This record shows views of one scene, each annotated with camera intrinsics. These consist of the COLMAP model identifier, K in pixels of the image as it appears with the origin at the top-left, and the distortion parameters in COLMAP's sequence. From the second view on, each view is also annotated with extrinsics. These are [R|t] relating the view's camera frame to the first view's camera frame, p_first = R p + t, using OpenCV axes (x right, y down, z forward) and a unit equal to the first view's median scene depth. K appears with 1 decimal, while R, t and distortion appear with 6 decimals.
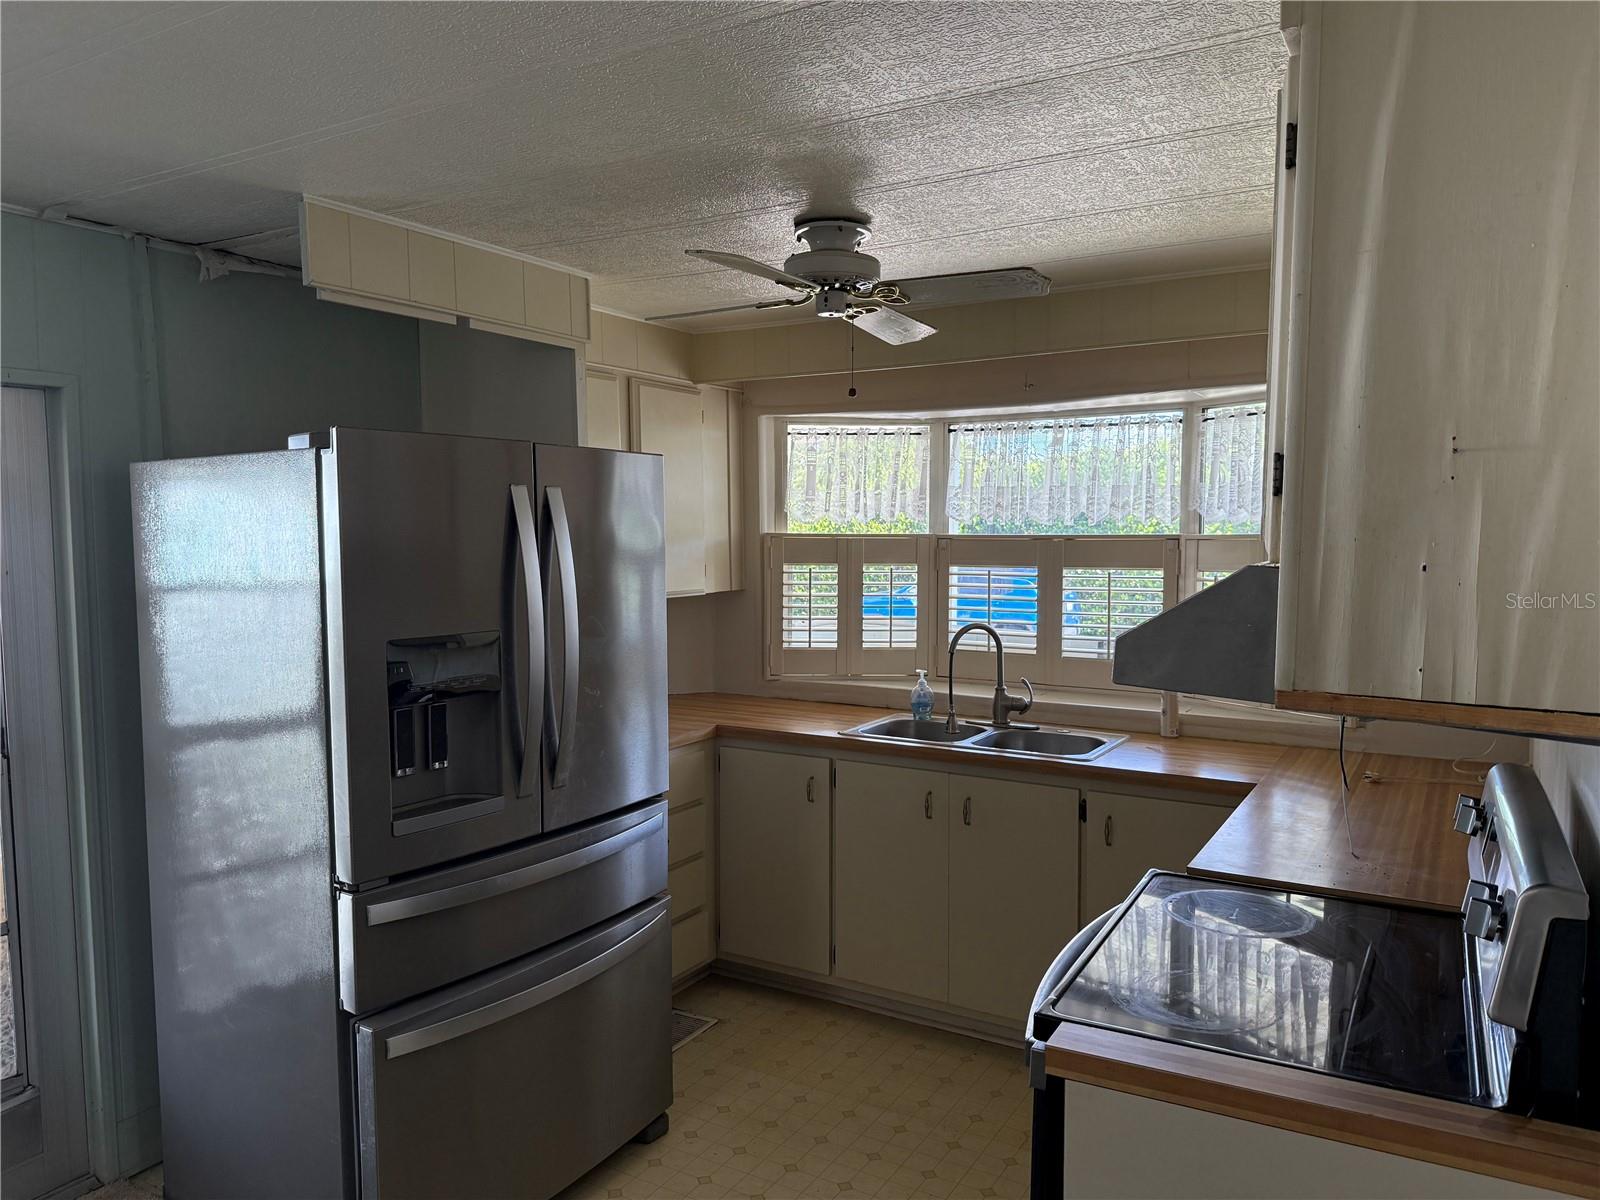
lens RADIAL K [[1115.3, 0, 800.0], [0, 1115.3, 600.0], [0, 0, 1]] dist [0.142917, -0.146198]
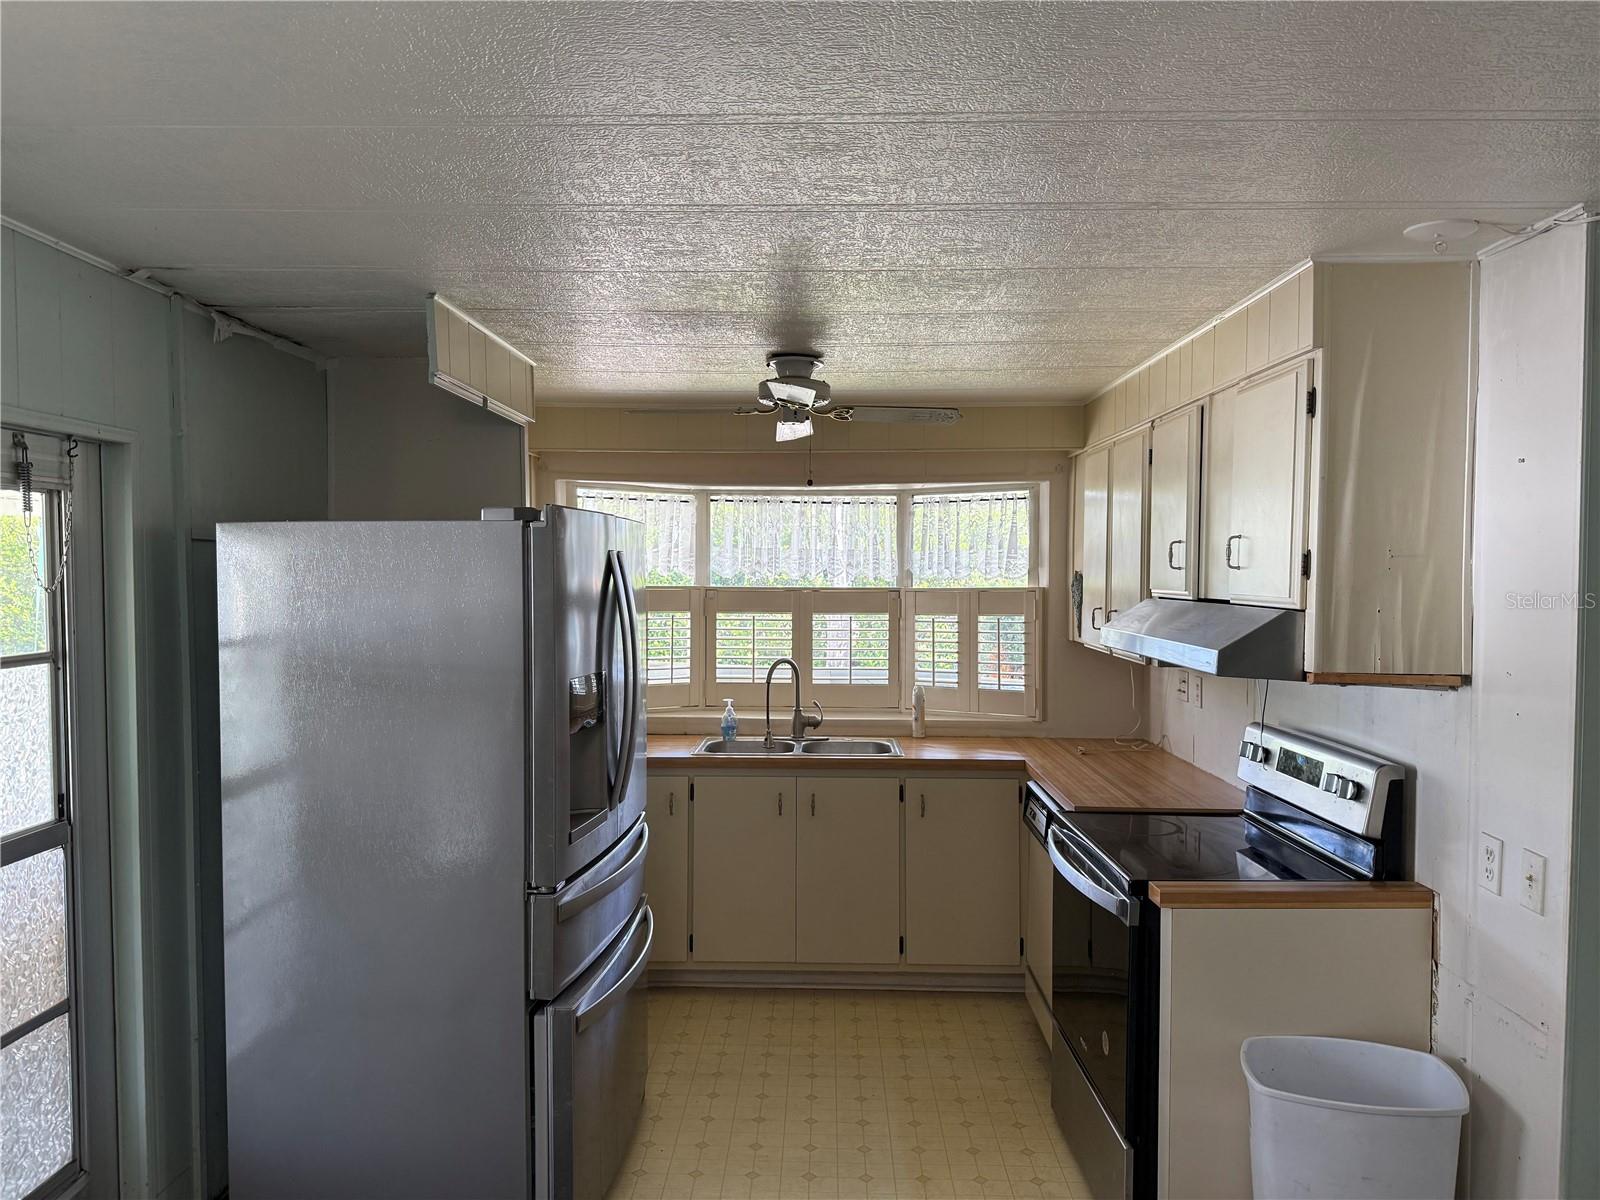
lens RADIAL K [[1115.3, 0, 800.0], [0, 1115.3, 600.0], [0, 0, 1]] dist [0.142917, -0.146198]
pose [[0.872440, -0.005873, 0.488685, -0.417313], [0.025971, 0.999072, -0.034360, -0.001002], [-0.488030, 0.042669, 0.871783, -0.093656]]
